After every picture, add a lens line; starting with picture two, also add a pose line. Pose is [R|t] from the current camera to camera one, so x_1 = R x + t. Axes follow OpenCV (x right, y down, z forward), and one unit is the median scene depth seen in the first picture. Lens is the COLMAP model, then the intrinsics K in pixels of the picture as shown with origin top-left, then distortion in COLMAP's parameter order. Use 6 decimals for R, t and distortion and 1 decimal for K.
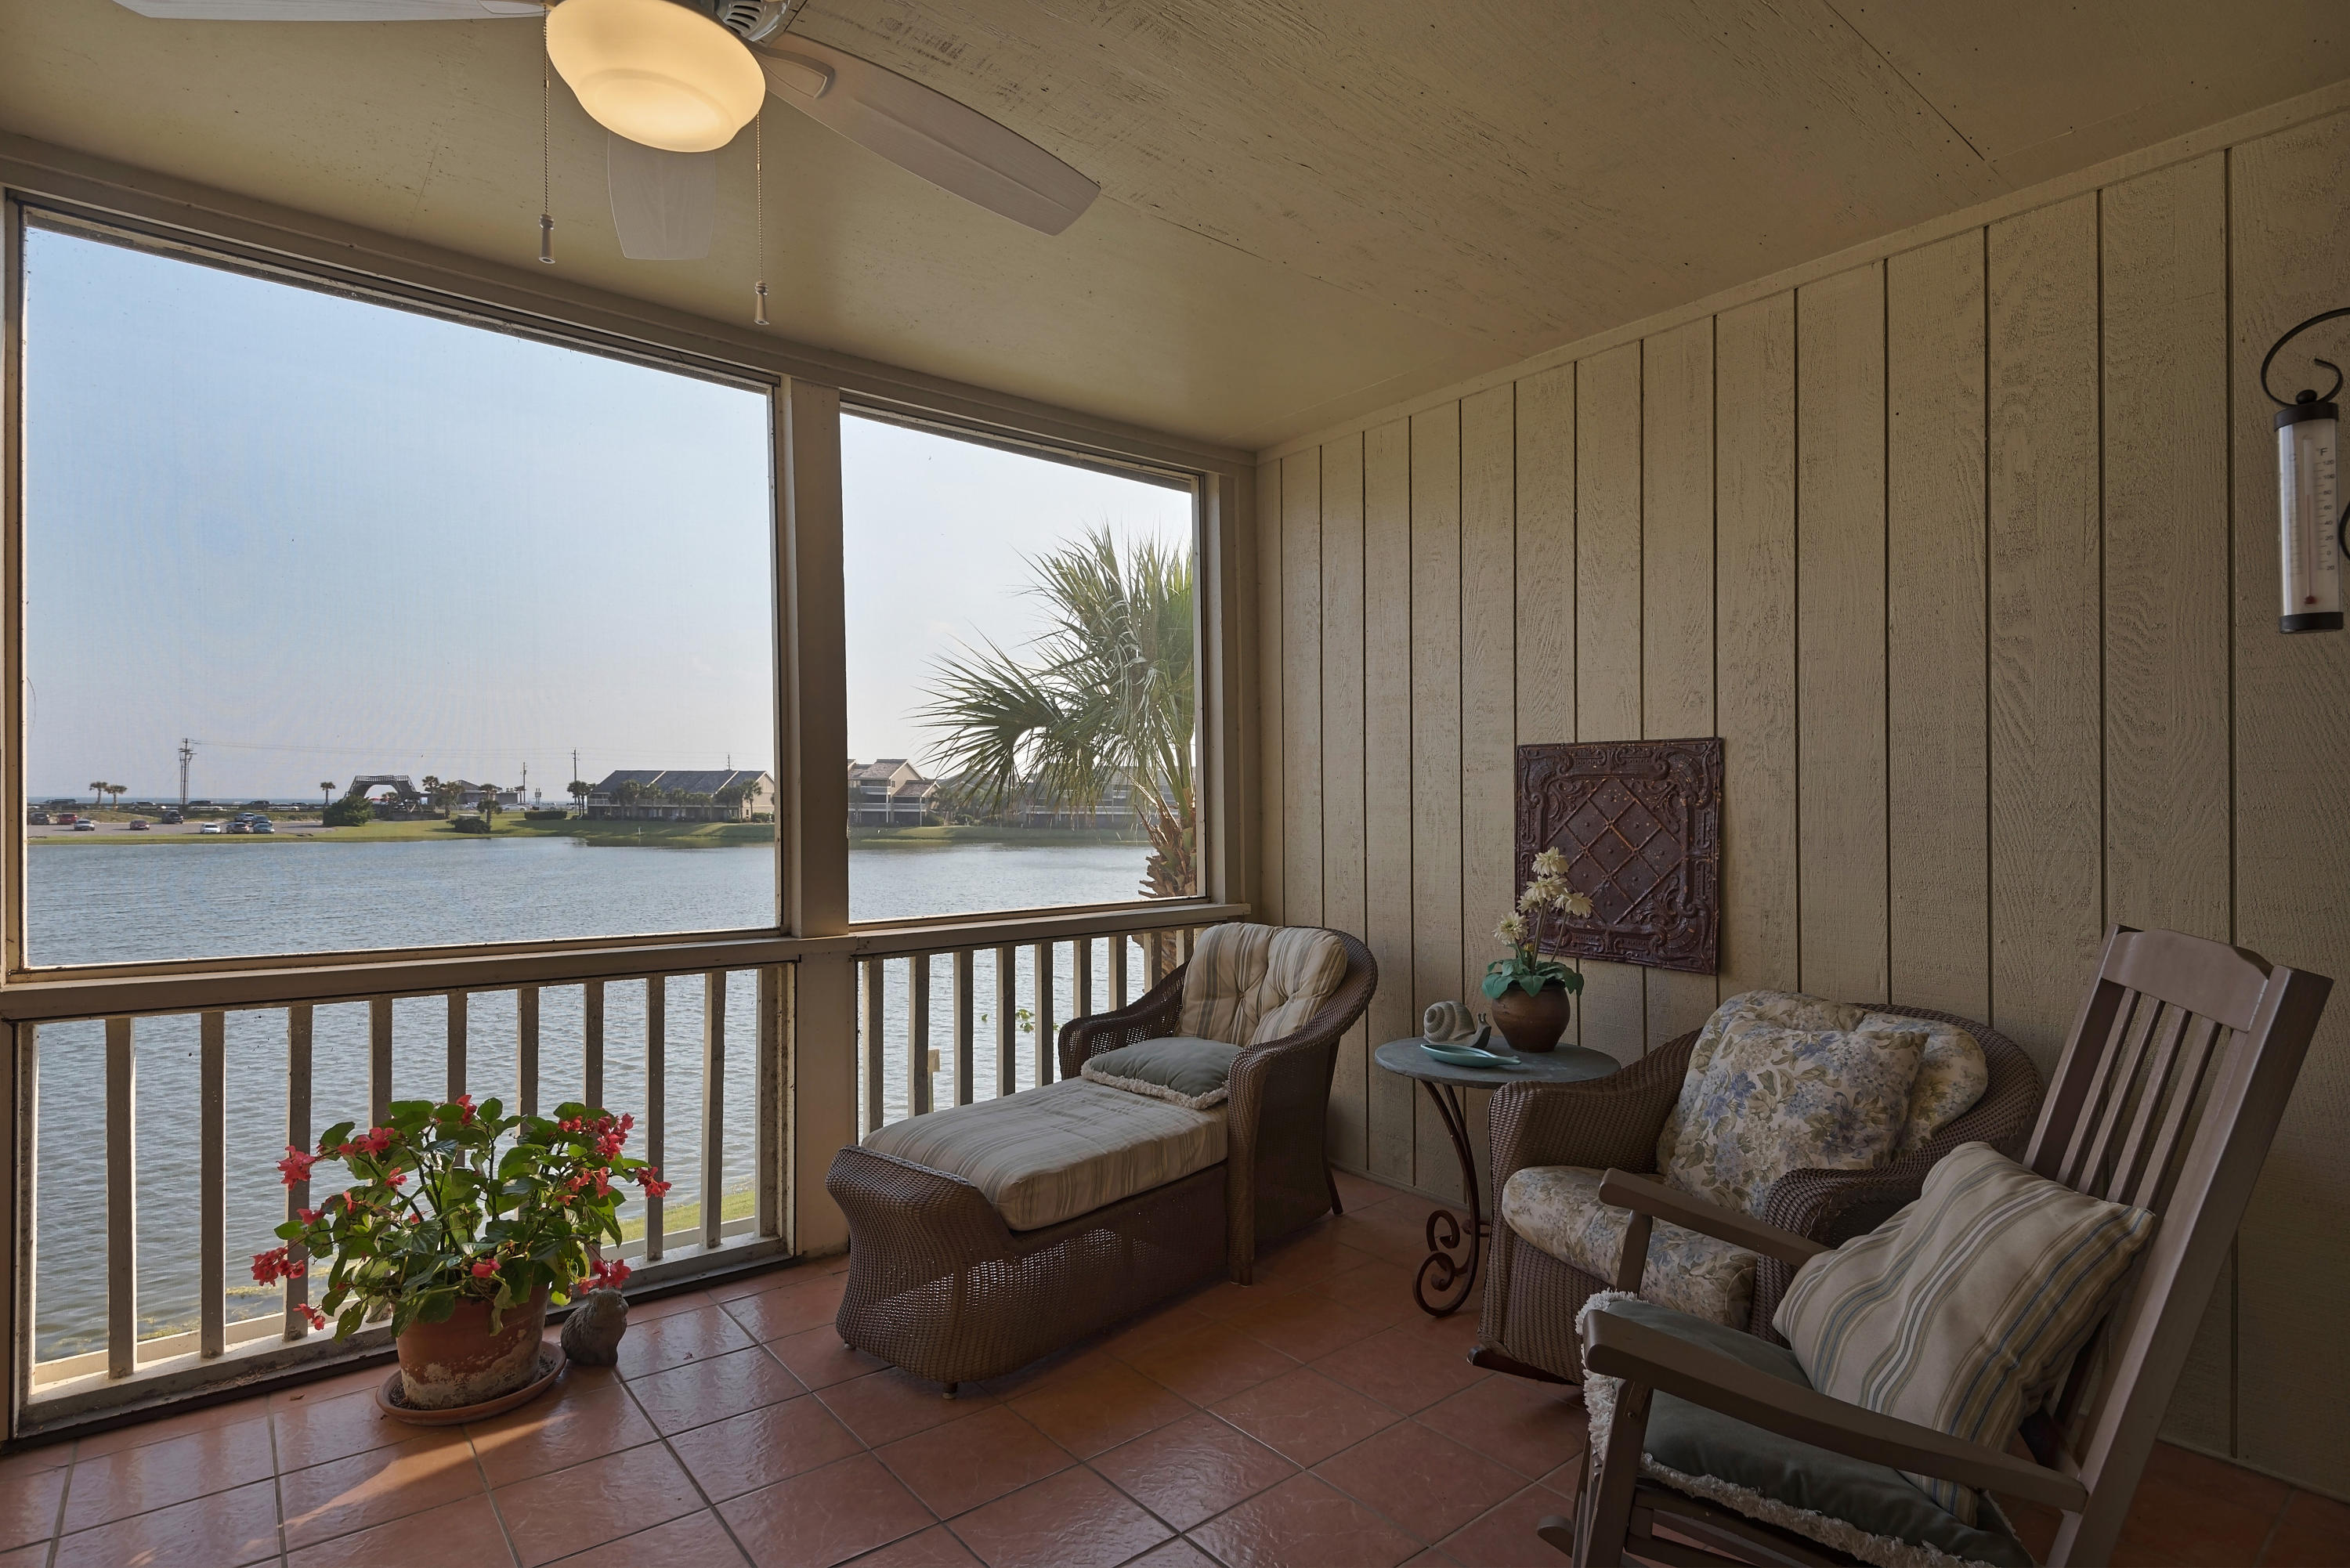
lens RADIAL K [[1155.7, 0, 1189.5], [0, 1155.7, 816.7], [0, 0, 1]] dist [0.005973, -0.009088]
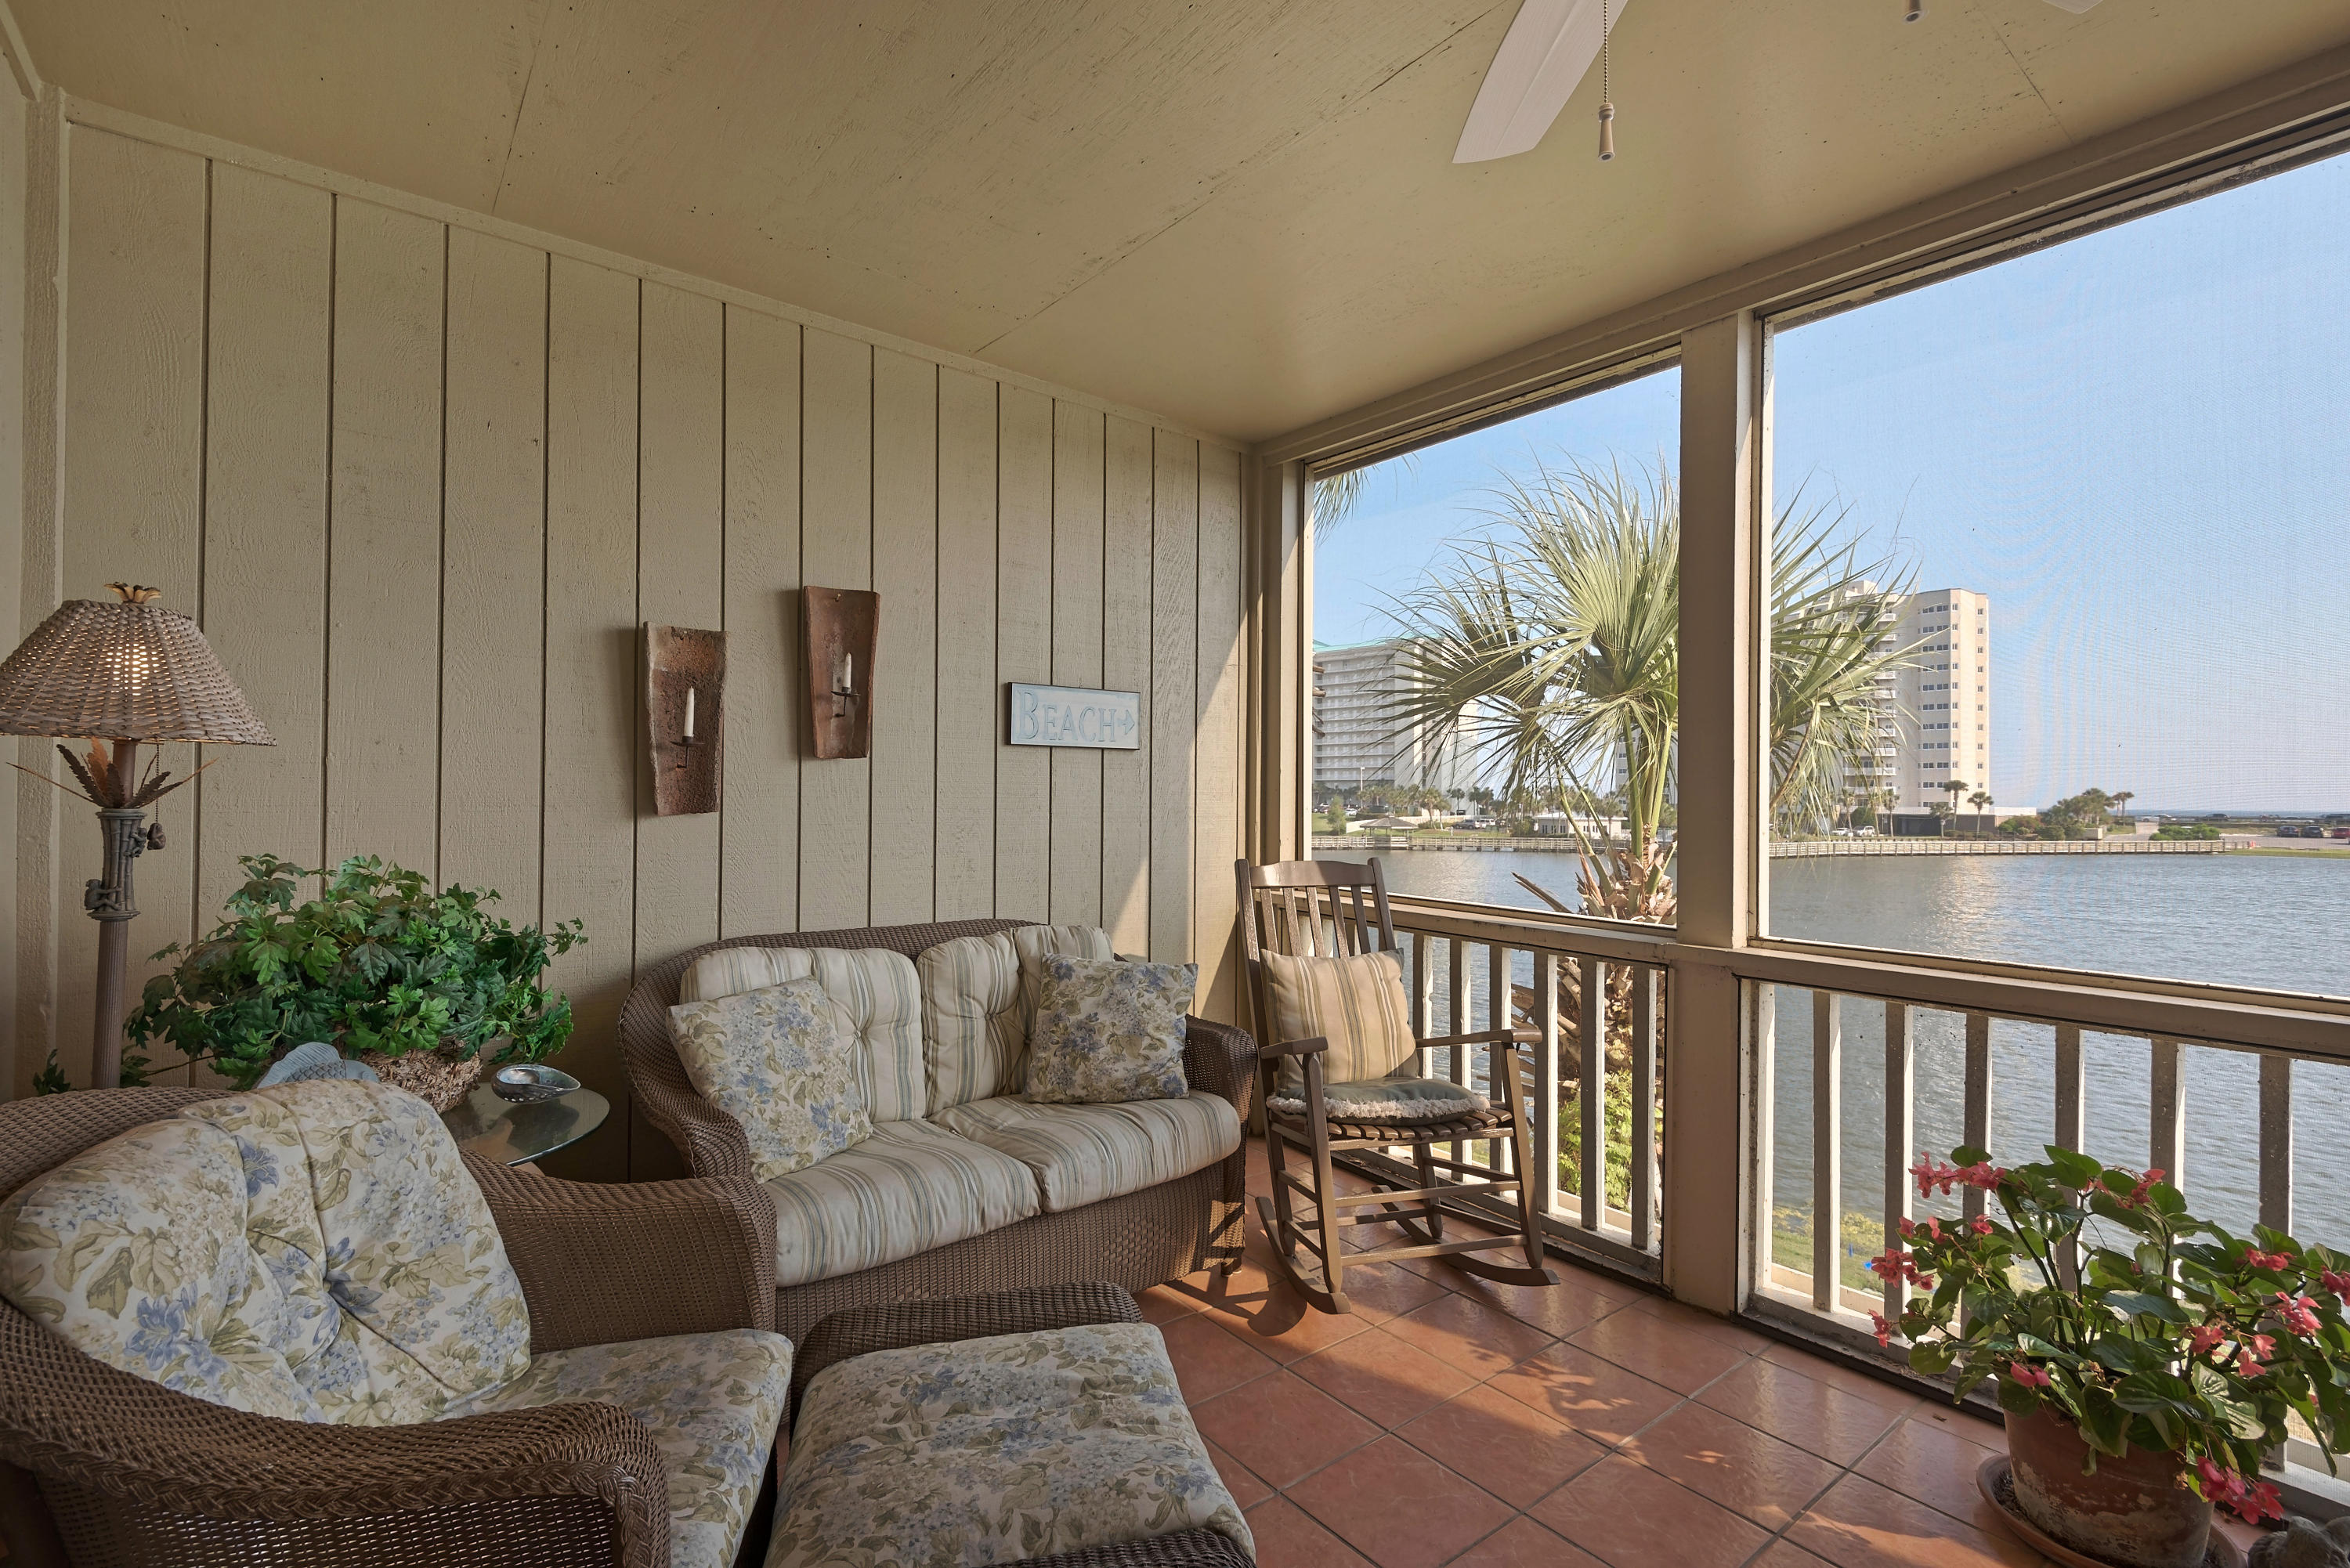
lens RADIAL K [[1048.6, 0, 1164.2], [0, 1048.6, 793.5], [0, 0, 1]] dist [0.014381, -0.000779]
pose [[-0.048195, -0.013981, -0.998740, 0.113132], [-0.020401, 0.999707, -0.013010, 0.004745], [0.998630, 0.019748, -0.048466, 0.301096]]
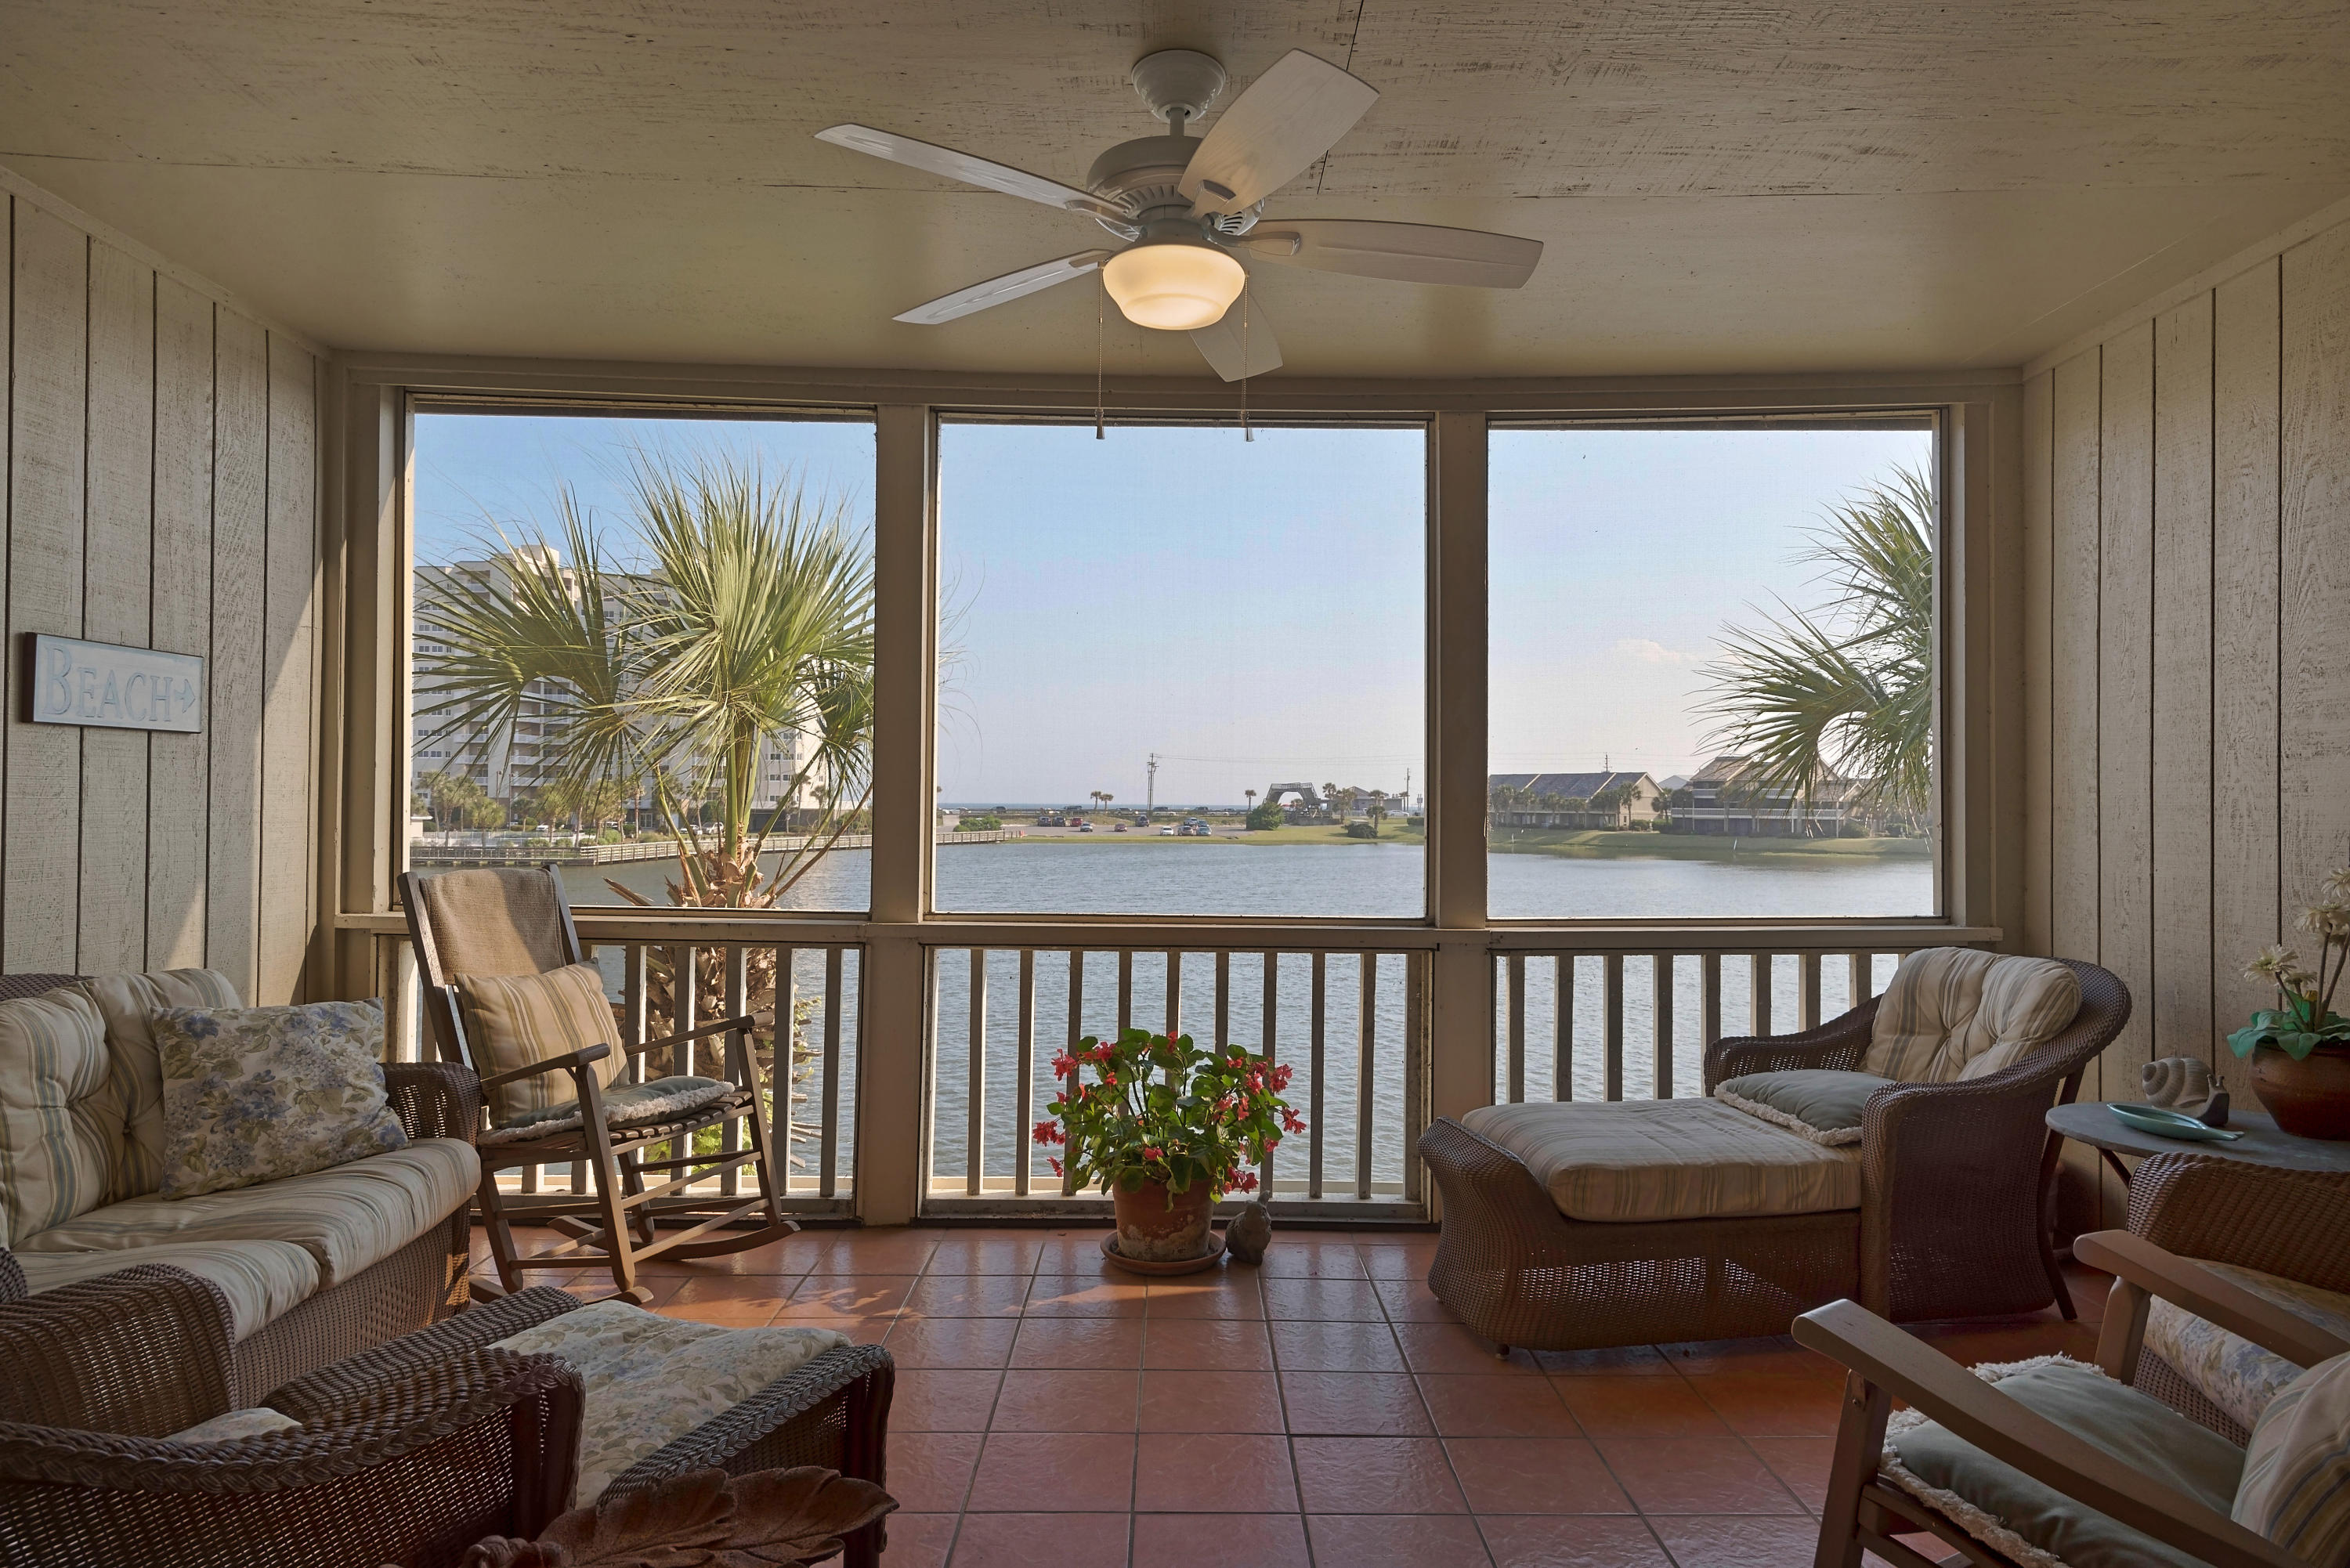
lens RADIAL K [[1355.1, 0, 1182.5], [0, 1355.1, 797.6], [0, 0, 1]] dist [0.000077, -0.002347]
pose [[0.765158, -0.005067, -0.643823, 0.294209], [-0.008231, 0.999810, -0.017651, 0.007726], [0.643790, 0.018805, 0.764971, -0.121002]]
